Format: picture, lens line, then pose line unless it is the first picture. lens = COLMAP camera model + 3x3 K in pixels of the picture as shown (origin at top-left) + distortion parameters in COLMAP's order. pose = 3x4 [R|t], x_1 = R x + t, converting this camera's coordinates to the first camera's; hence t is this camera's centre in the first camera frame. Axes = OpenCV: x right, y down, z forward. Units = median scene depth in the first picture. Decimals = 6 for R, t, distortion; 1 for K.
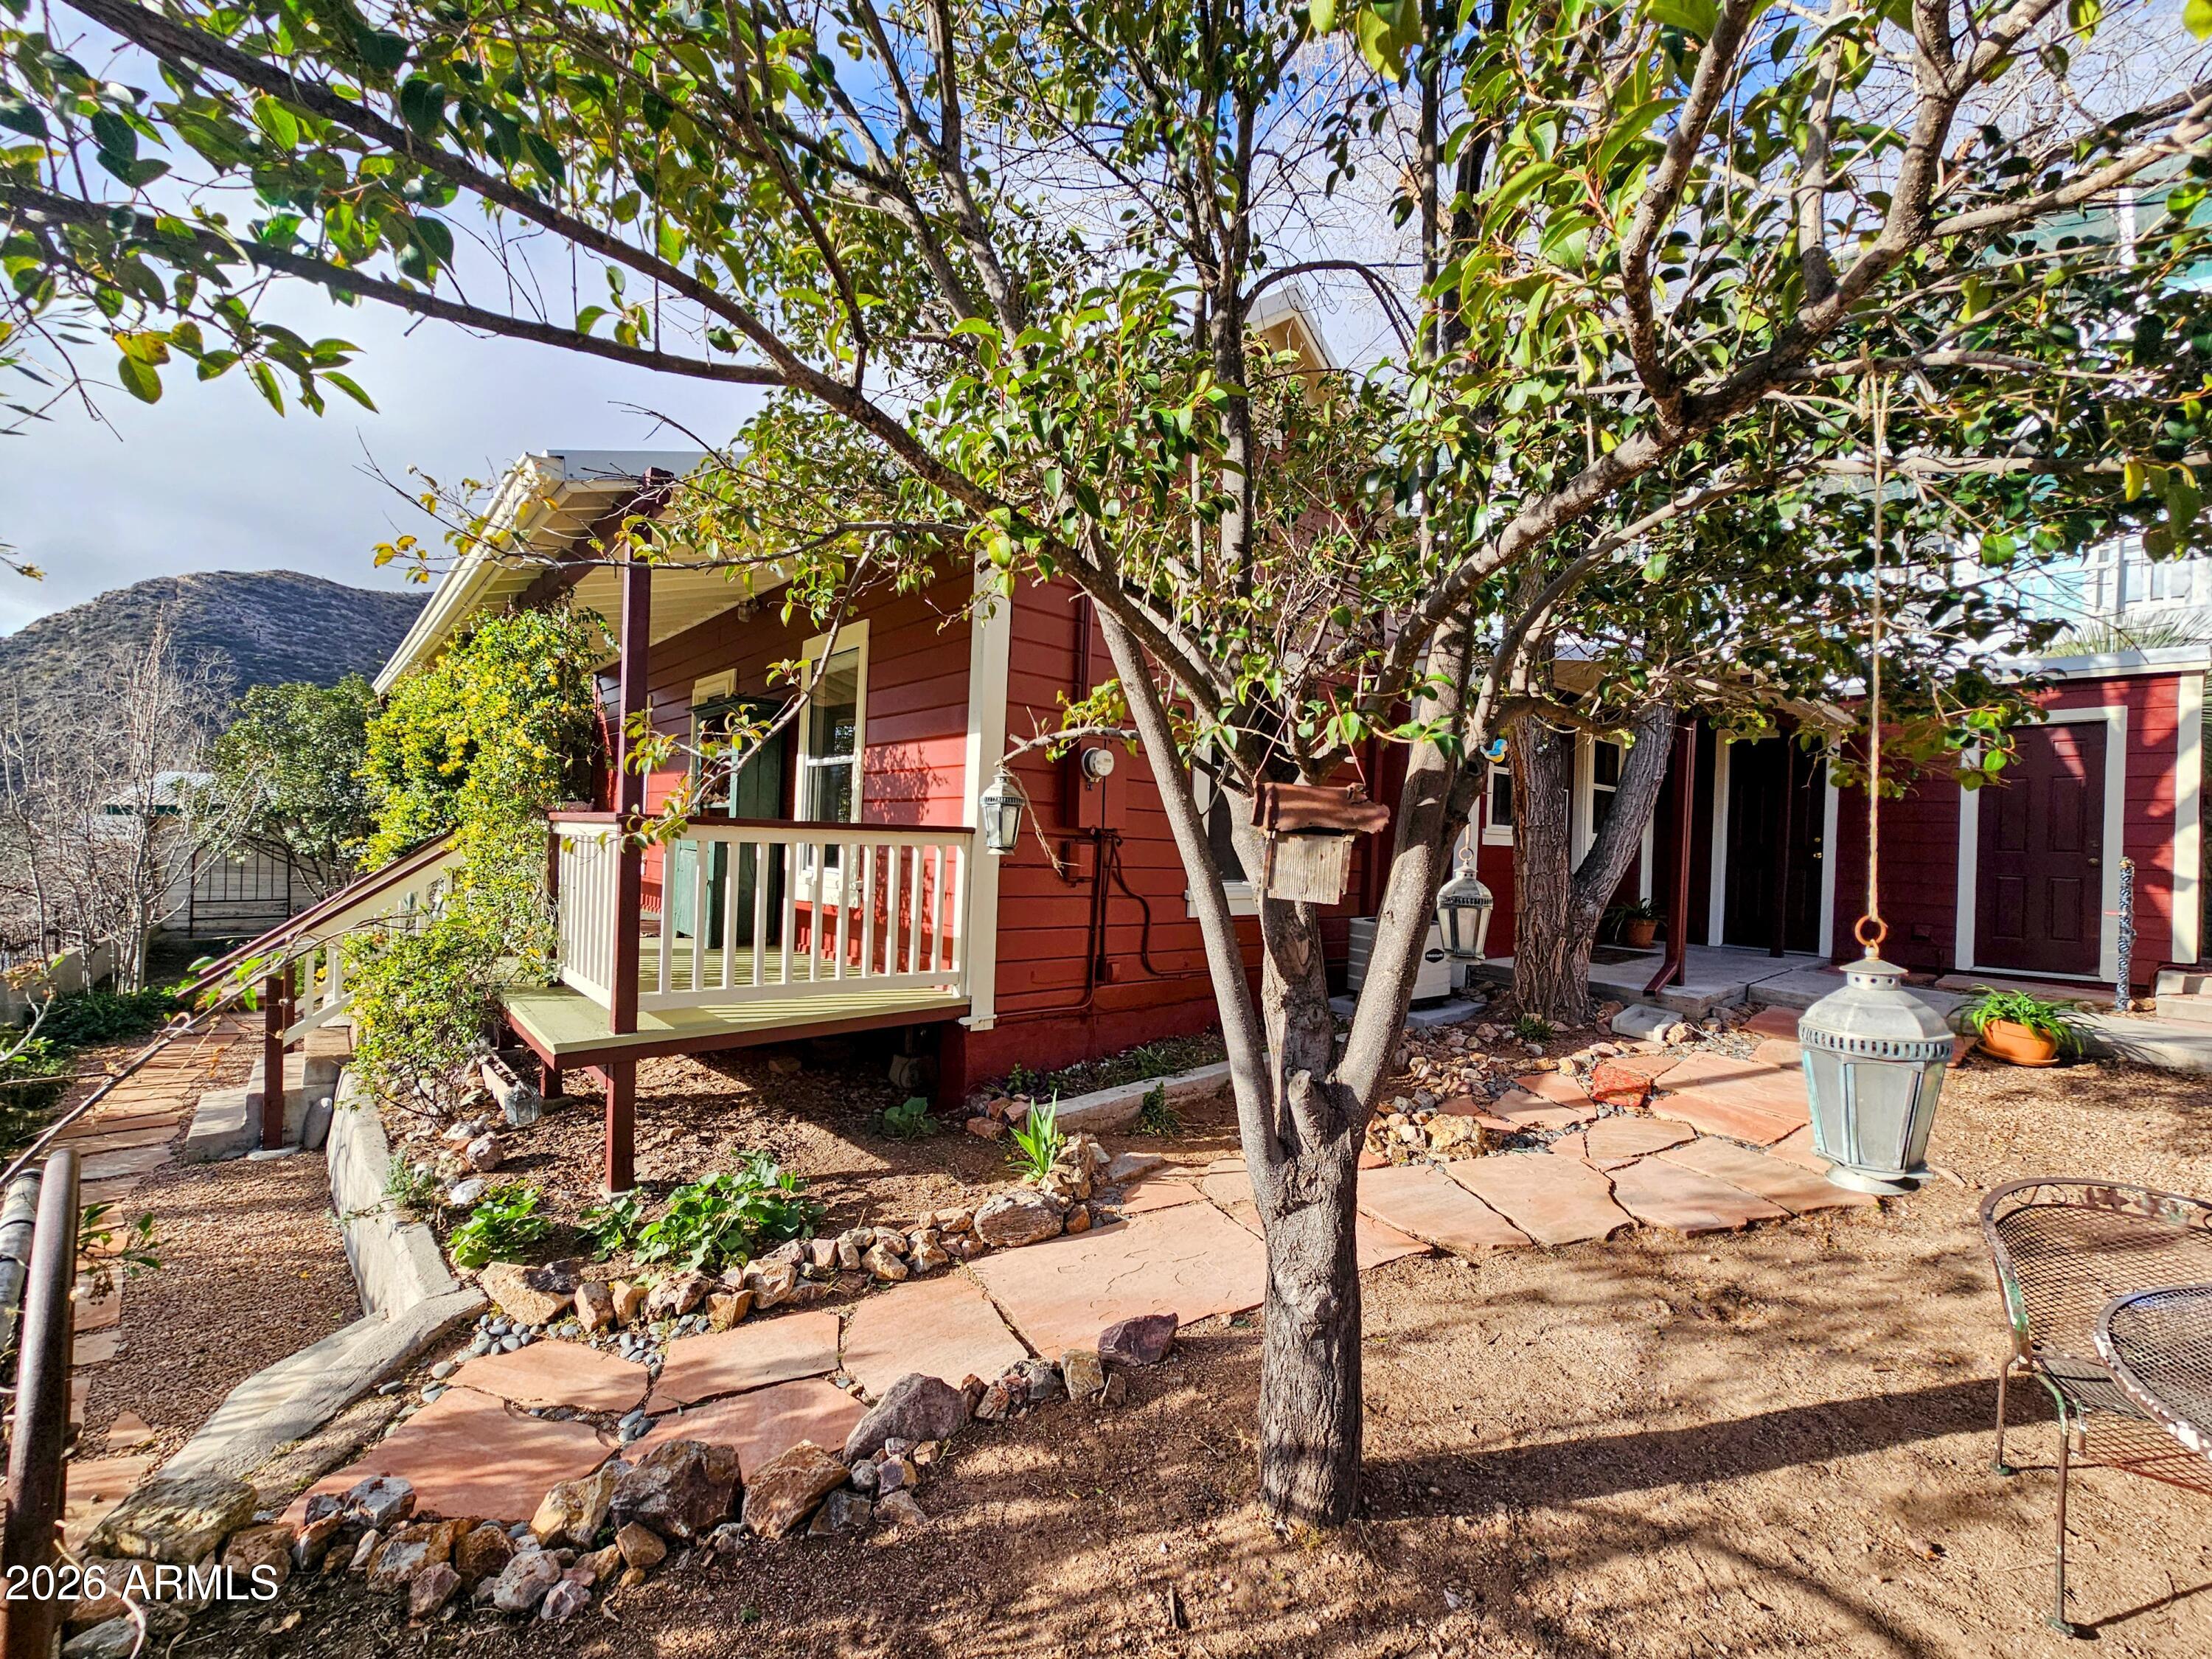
lens RADIAL K [[933.3, 0, 1091.0], [0, 933.3, 841.5], [0, 0, 1]] dist [-0.001011, 0.001535]
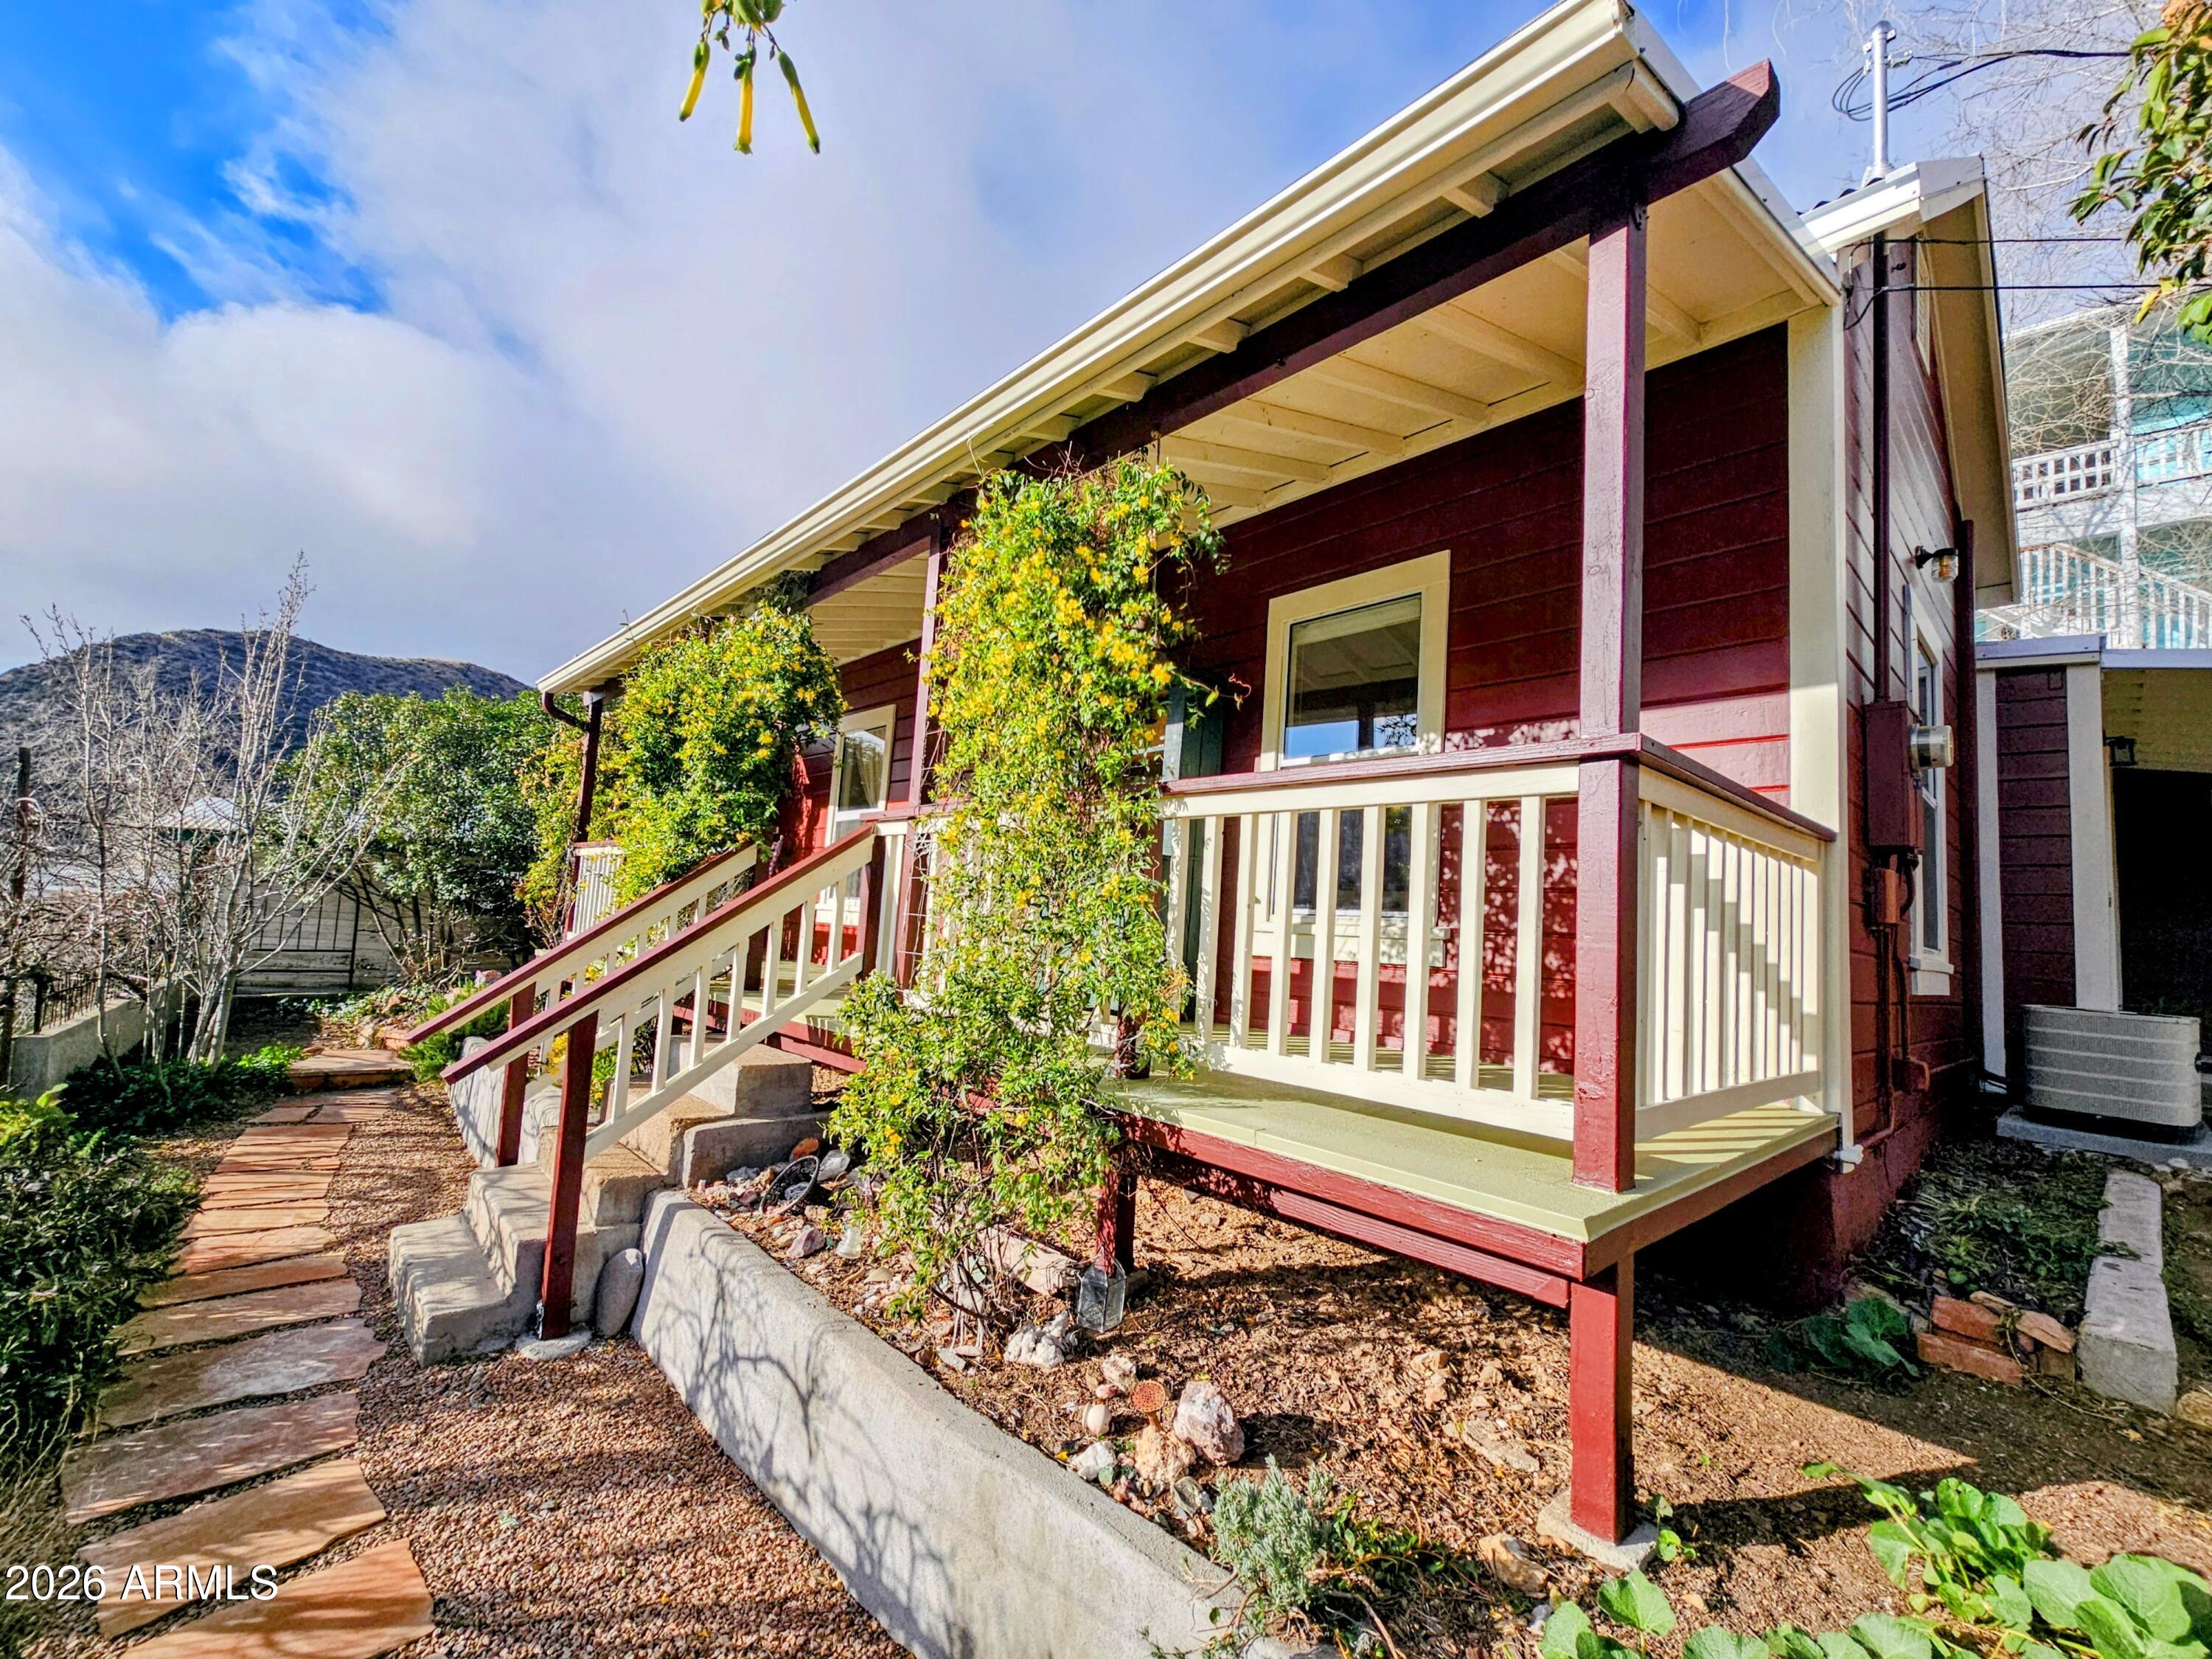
lens RADIAL K [[948.0, 0, 1108.0], [0, 948.0, 842.2], [0, 0, 1]] dist [0.003887, 0.000175]
pose [[0.999106, 0.036244, 0.021764, -0.892186], [-0.033981, 0.994741, -0.096622, 0.096593], [-0.025151, 0.095796, 0.995083, 0.574480]]
